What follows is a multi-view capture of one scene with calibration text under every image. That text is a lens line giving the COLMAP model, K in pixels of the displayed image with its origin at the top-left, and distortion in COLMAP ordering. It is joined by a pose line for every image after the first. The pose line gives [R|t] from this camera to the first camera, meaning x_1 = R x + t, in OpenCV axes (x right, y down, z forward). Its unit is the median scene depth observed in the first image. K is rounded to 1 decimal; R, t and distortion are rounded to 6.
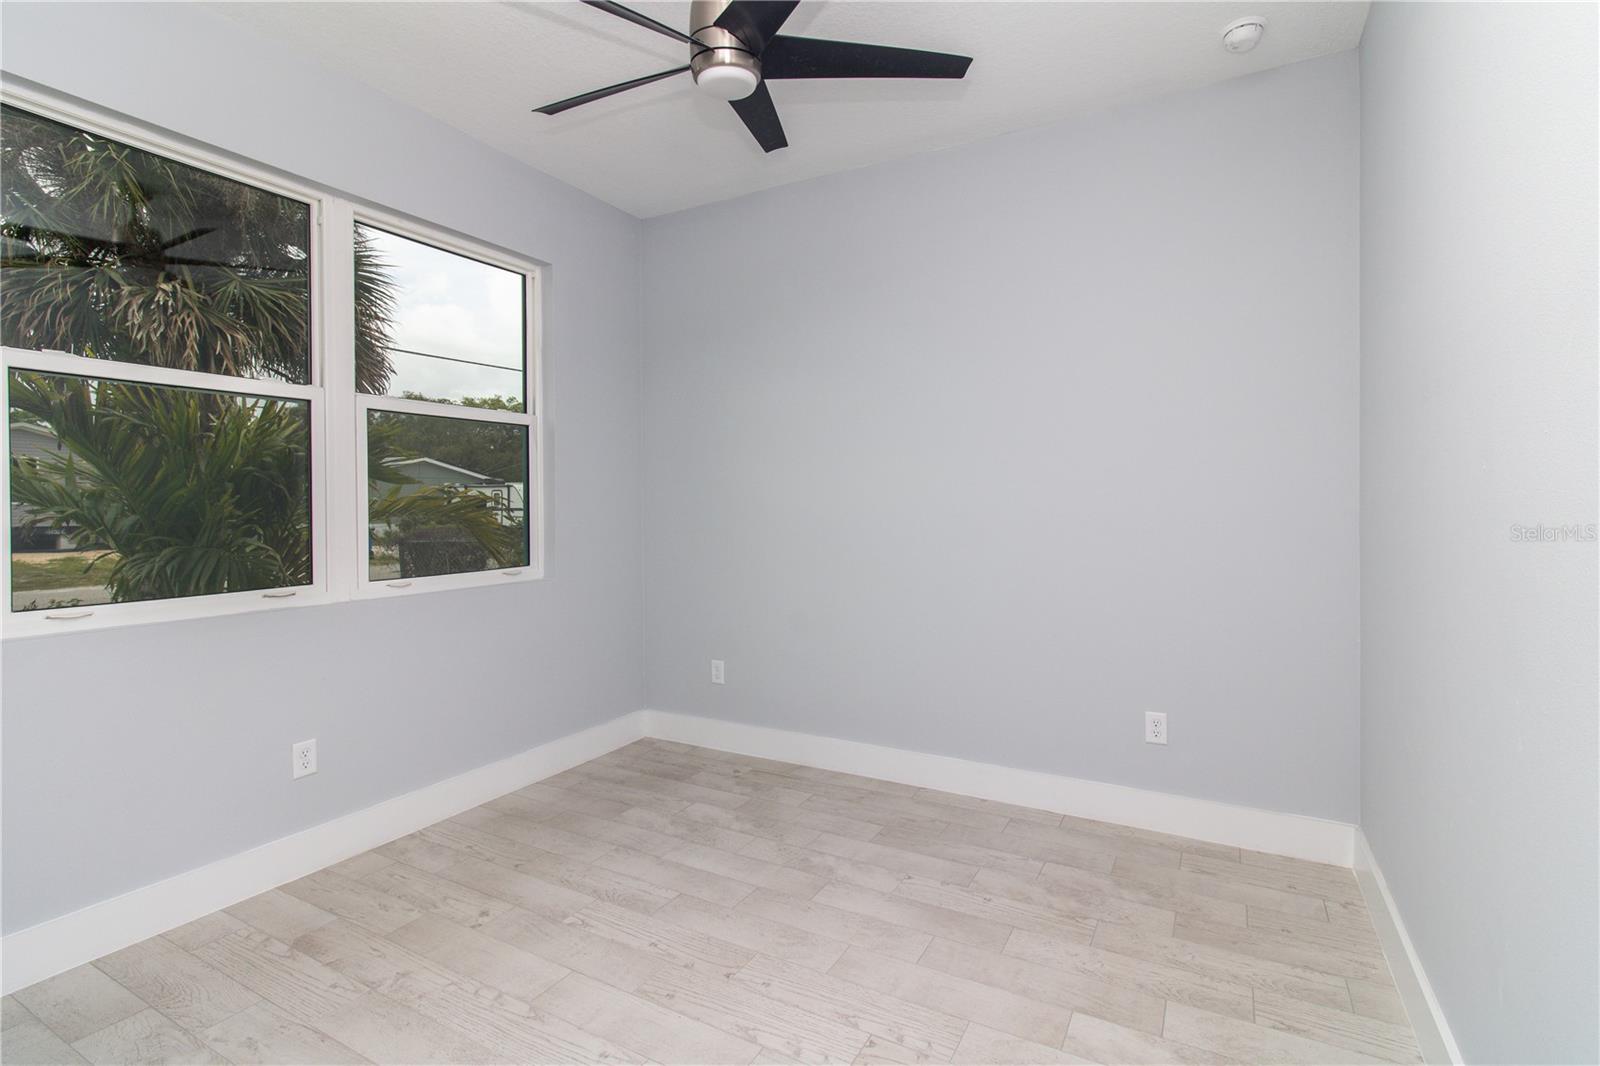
lens RADIAL K [[757.6, 0, 806.0], [0, 757.6, 513.1], [0, 0, 1]] dist [0.000419, 0.000326]
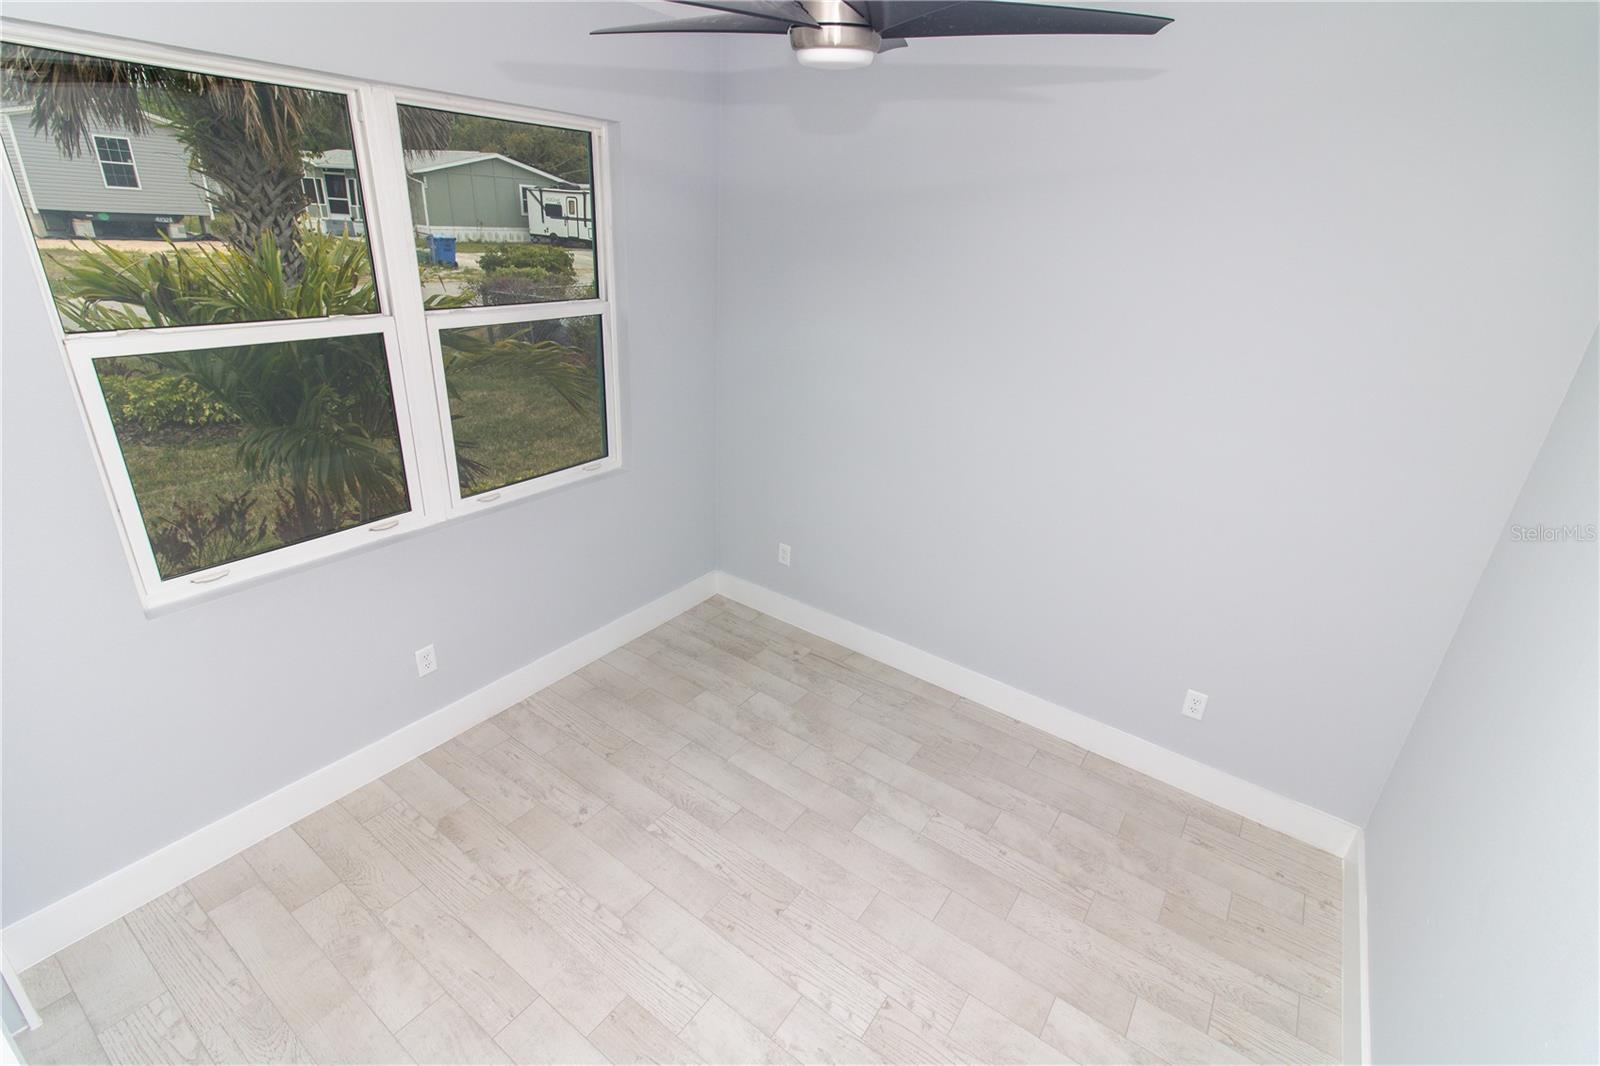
lens RADIAL K [[733.5, 0, 800.0], [0, 733.5, 533.0], [0, 0, 1]] dist [-0.000703, 0.001120]
pose [[0.992046, 0.098421, -0.078479, -0.027921], [-0.061307, 0.922272, 0.381649, -0.343778], [0.109941, -0.373802, 0.920970, 0.110848]]
